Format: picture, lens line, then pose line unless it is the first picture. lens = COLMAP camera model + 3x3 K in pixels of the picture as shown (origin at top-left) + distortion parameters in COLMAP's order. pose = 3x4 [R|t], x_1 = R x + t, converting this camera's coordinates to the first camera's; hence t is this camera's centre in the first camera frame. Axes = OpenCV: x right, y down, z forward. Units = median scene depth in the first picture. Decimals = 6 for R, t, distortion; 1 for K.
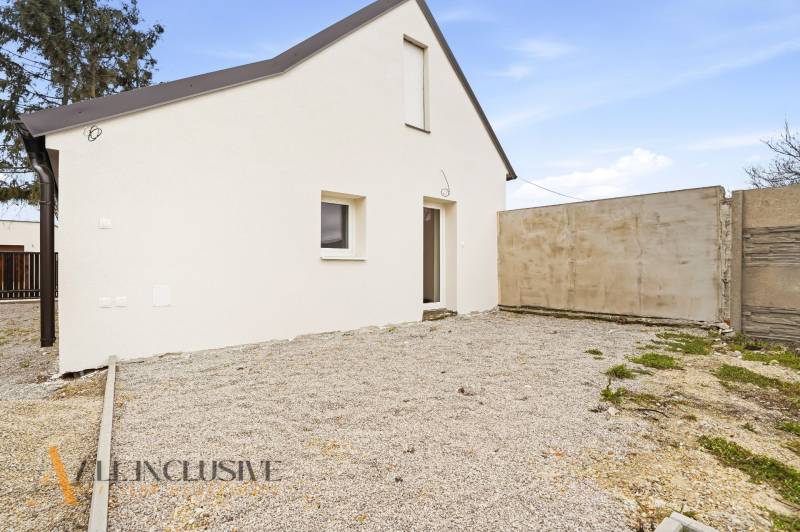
lens RADIAL K [[384.9, 0, 398.2], [0, 384.9, 263.4], [0, 0, 1]] dist [-0.060513, 0.019767]
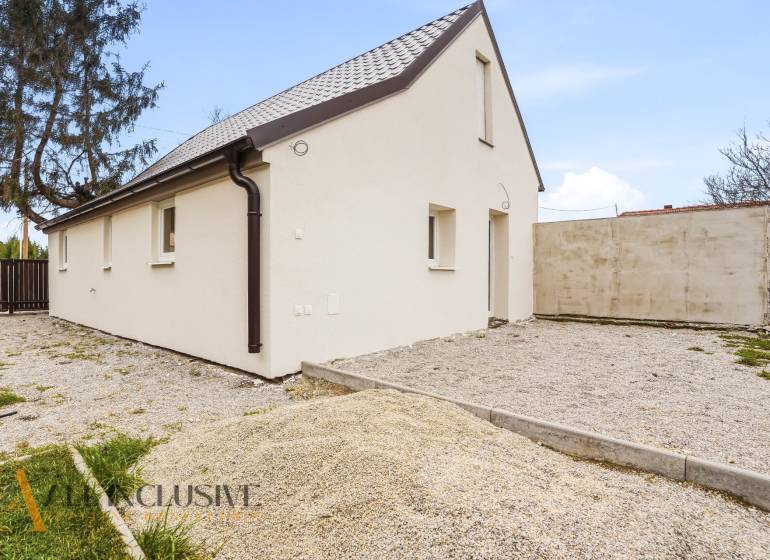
lens RADIAL K [[423.8, 0, 357.4], [0, 423.8, 282.0], [0, 0, 1]] dist [-0.034296, 0.002367]
pose [[0.995183, -0.000386, 0.098038, -0.401094], [-0.001705, 0.999773, 0.021244, -0.000336], [-0.098024, -0.021309, 0.994956, -0.106131]]
